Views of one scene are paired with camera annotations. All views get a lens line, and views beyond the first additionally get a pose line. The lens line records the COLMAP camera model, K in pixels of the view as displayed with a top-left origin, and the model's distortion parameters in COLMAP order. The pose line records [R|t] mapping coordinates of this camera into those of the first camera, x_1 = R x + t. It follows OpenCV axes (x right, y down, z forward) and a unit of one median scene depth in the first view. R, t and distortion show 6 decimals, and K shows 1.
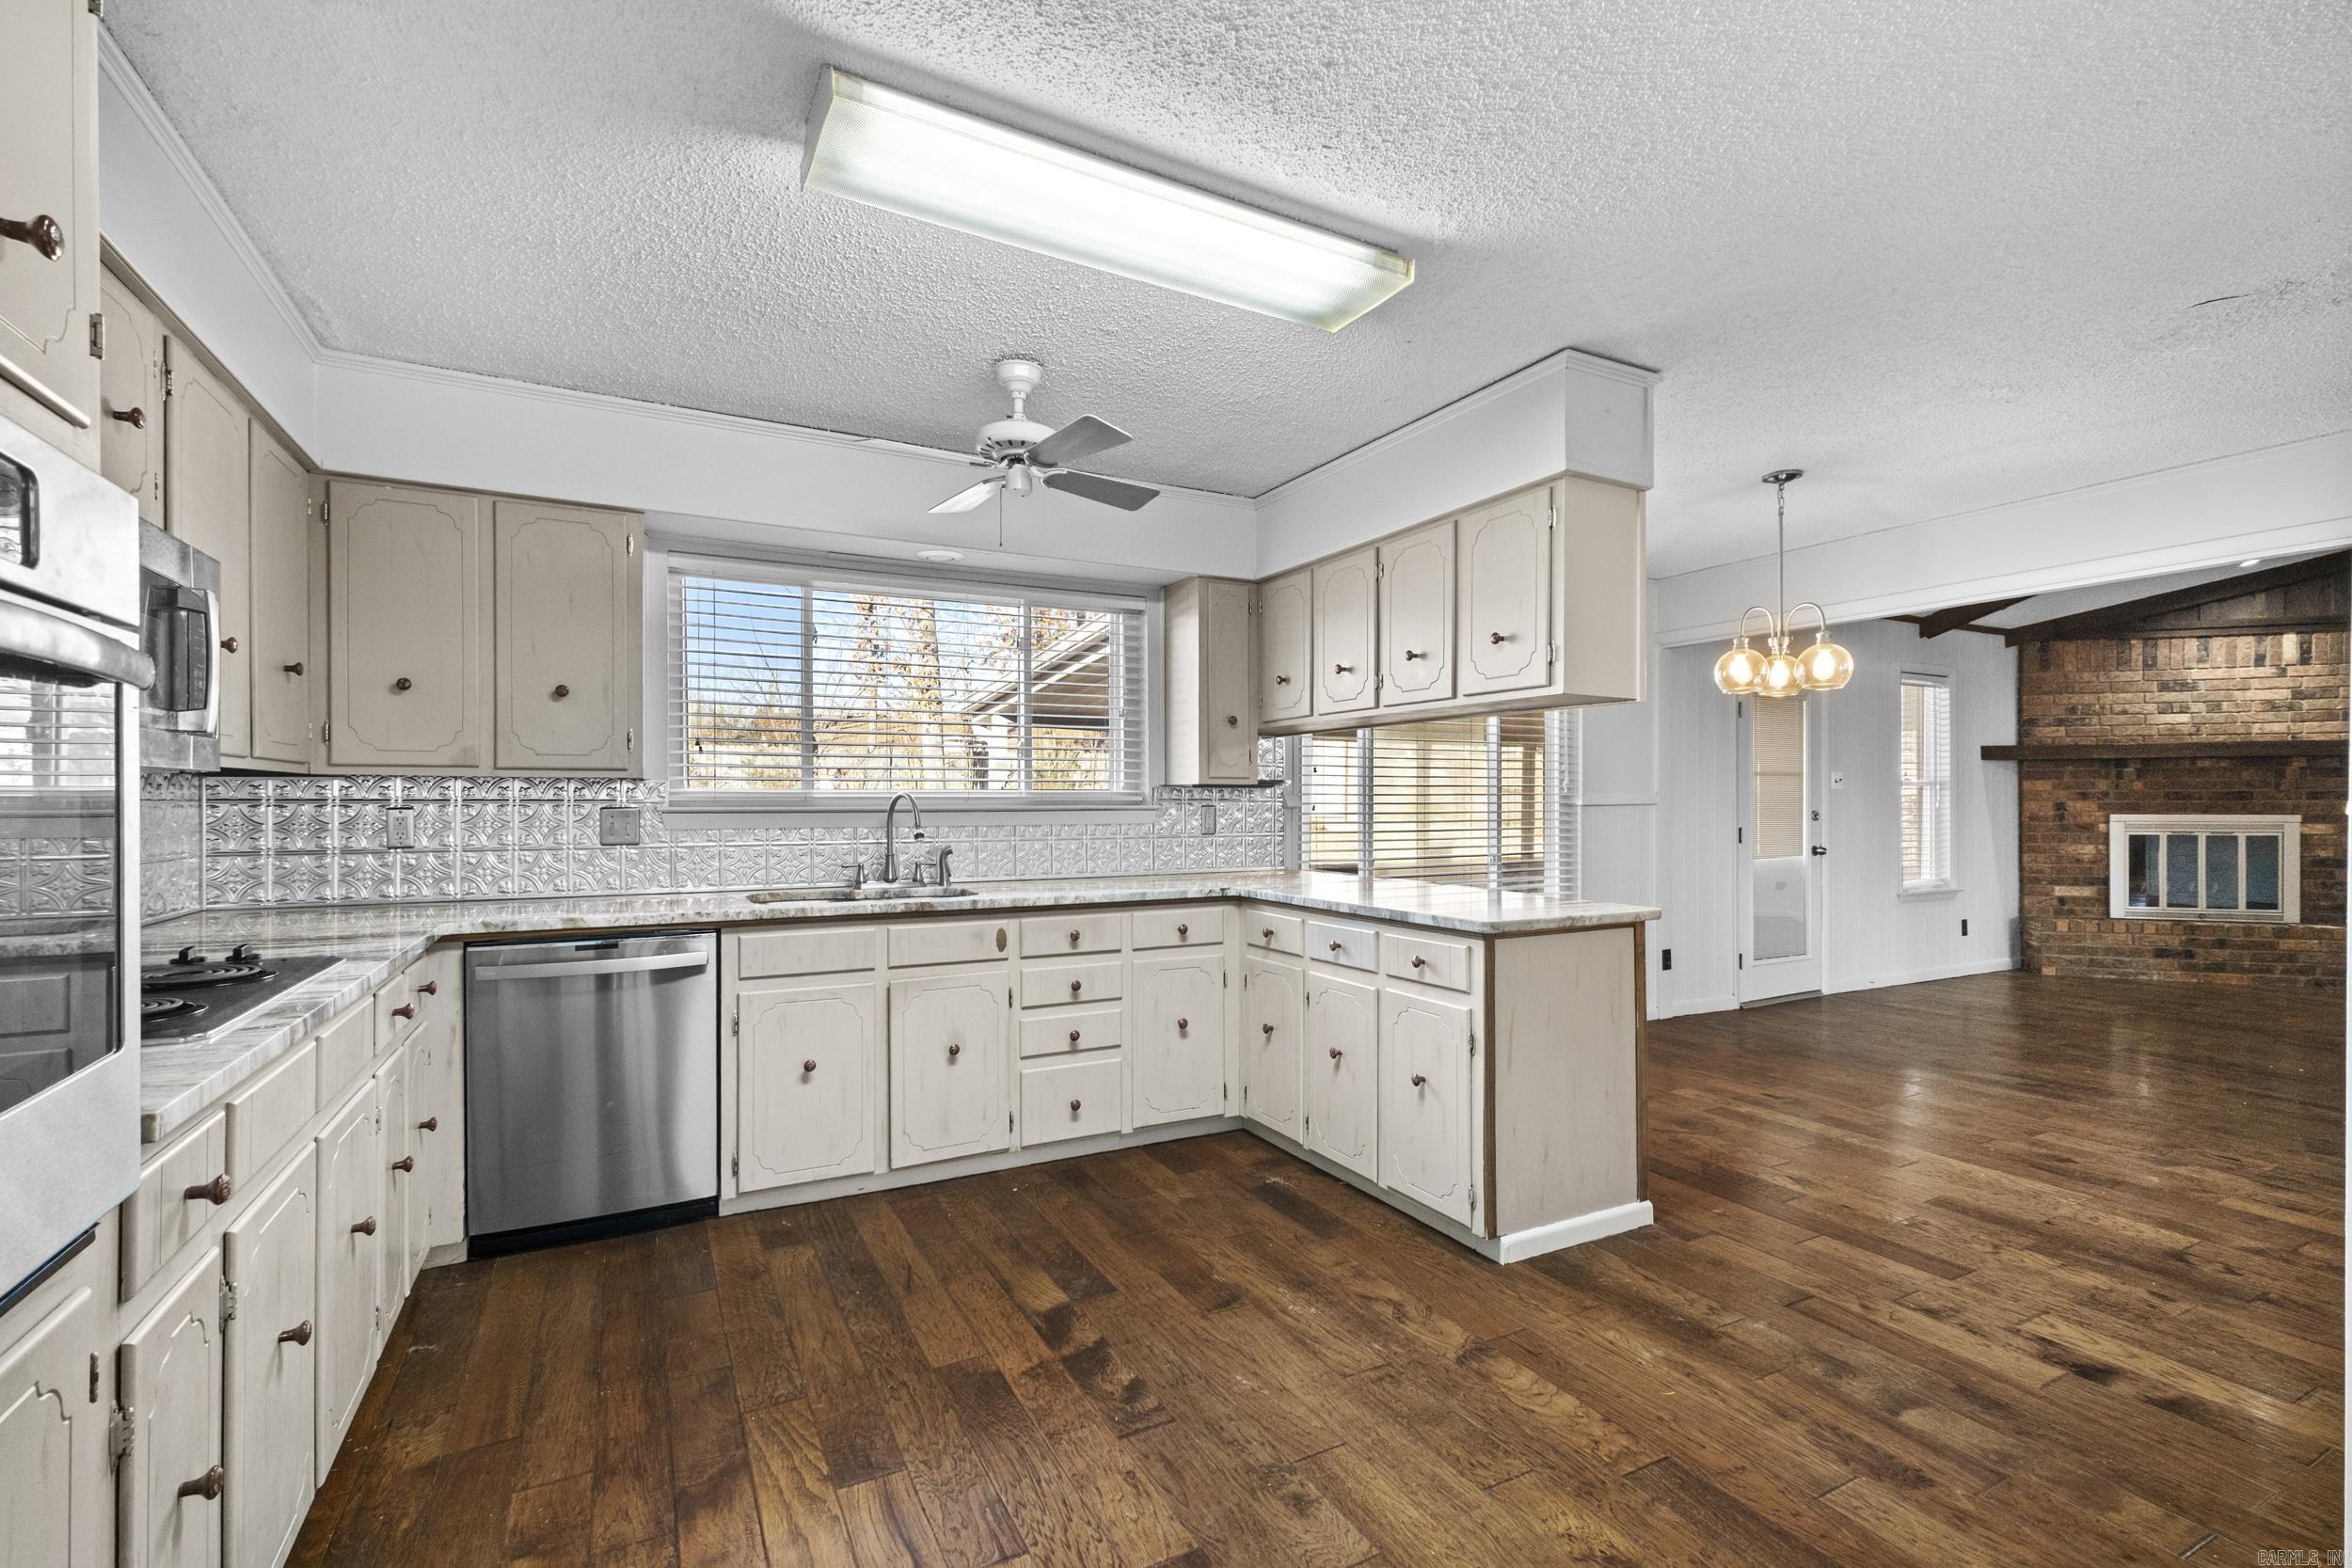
lens RADIAL K [[1026.2, 0, 1156.0], [0, 1026.2, 802.0], [0, 0, 1]] dist [0.004625, 0.000873]
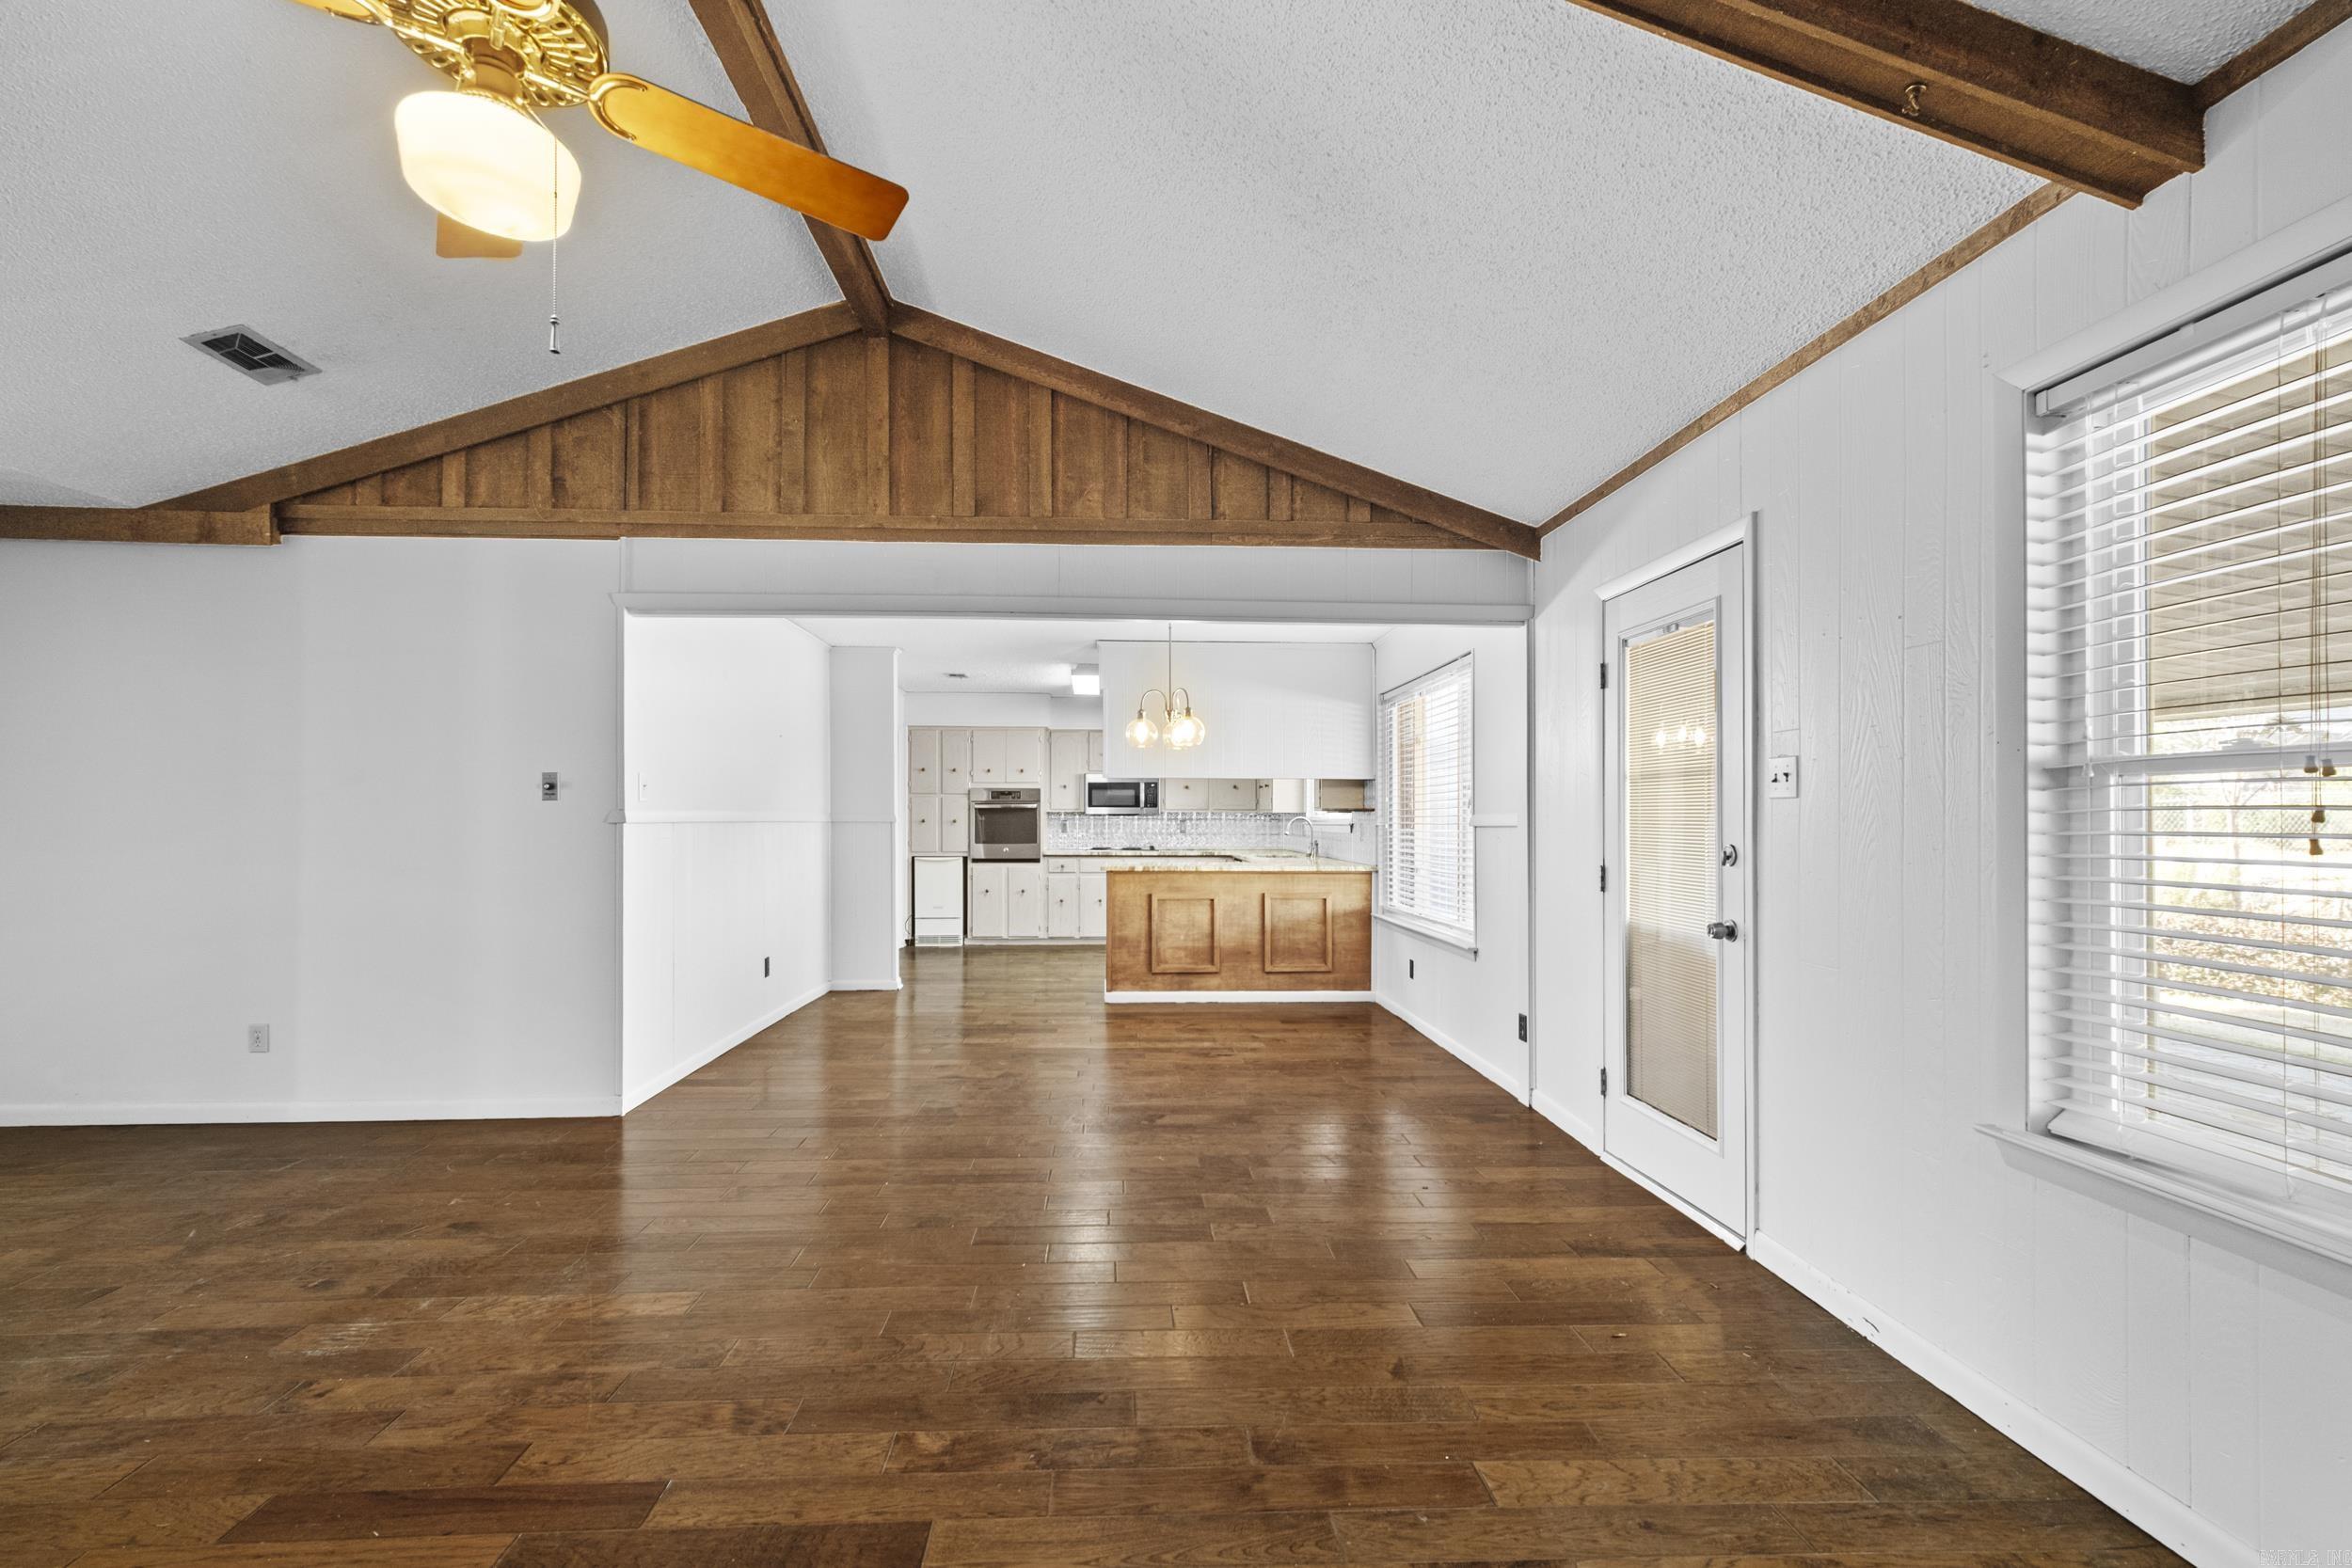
lens RADIAL K [[1026.2, 0, 1156.0], [0, 1026.2, 802.0], [0, 0, 1]] dist [0.004625, 0.000873]
pose [[-0.414298, -0.016116, -0.909999, 1.082526], [-0.004129, 0.999866, -0.015828, -0.002189], [0.910132, -0.002800, -0.414309, 0.878027]]
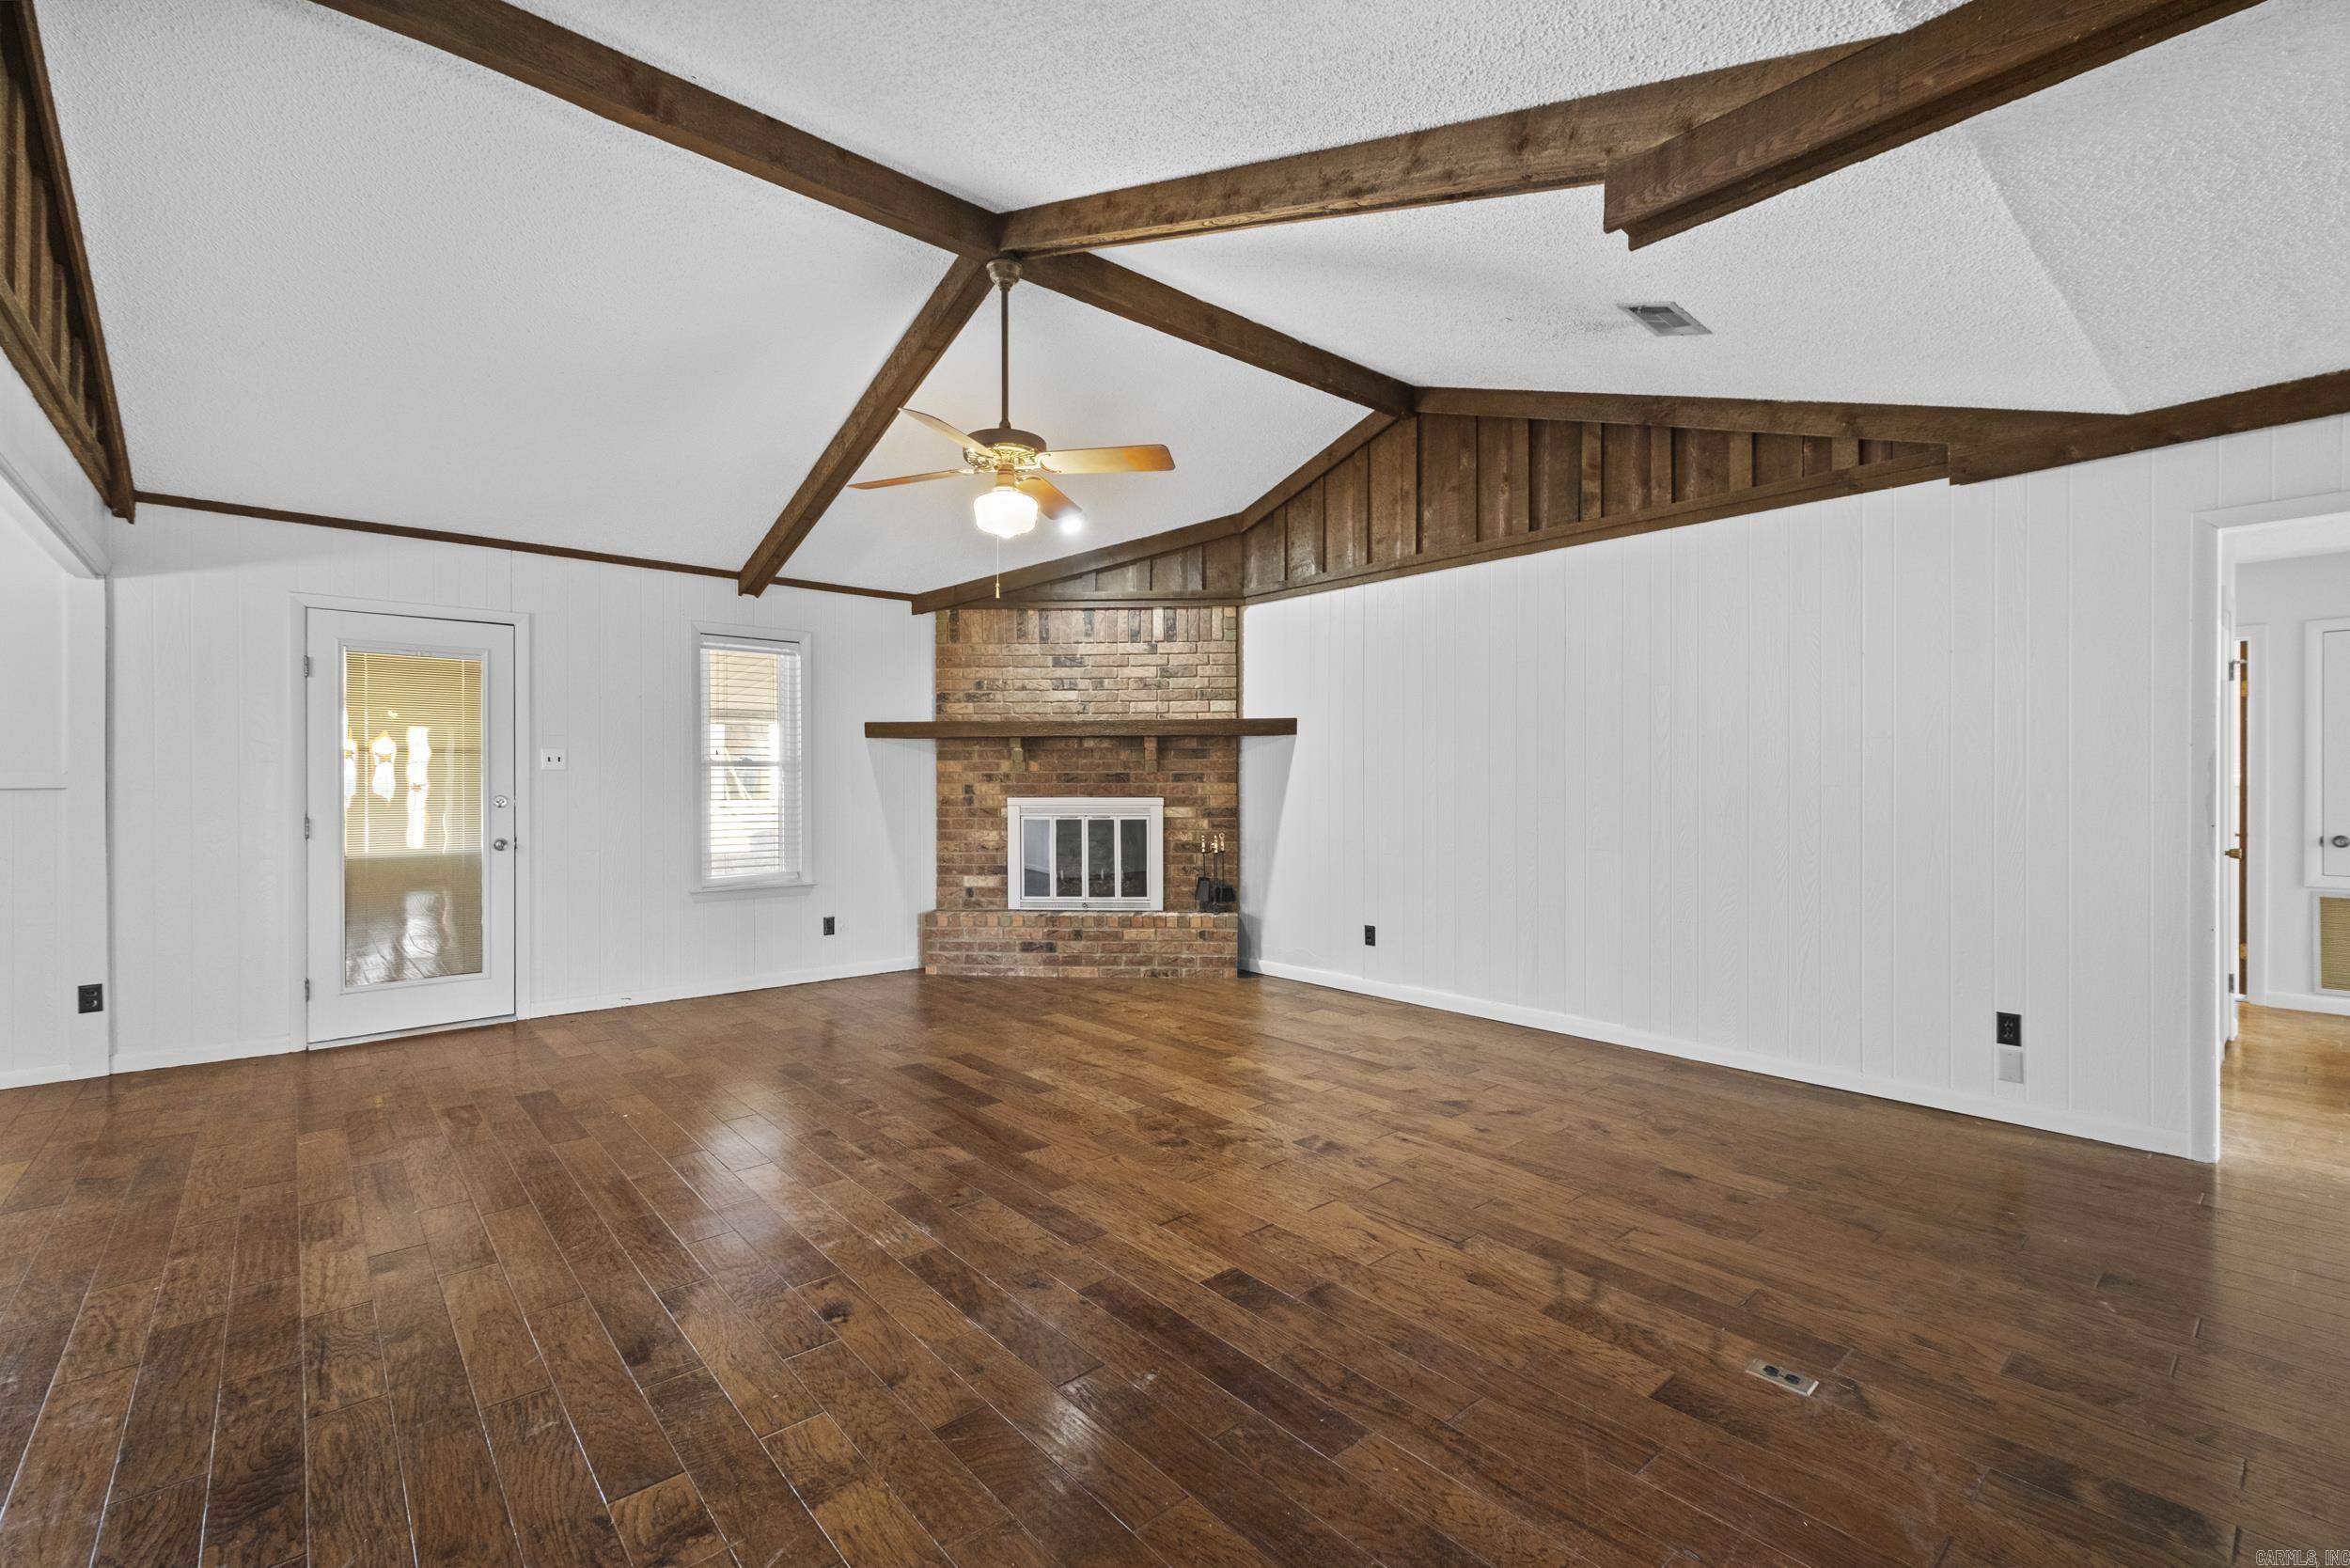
lens RADIAL K [[1012.7, 0, 1161.0], [0, 1012.7, 783.6], [0, 0, 1]] dist [0.003415, 0.000188]
pose [[0.971628, -0.000947, 0.236511, 0.883838], [0.000750, 0.999999, 0.000924, -0.001584], [-0.236512, -0.000720, 0.971628, 0.084779]]
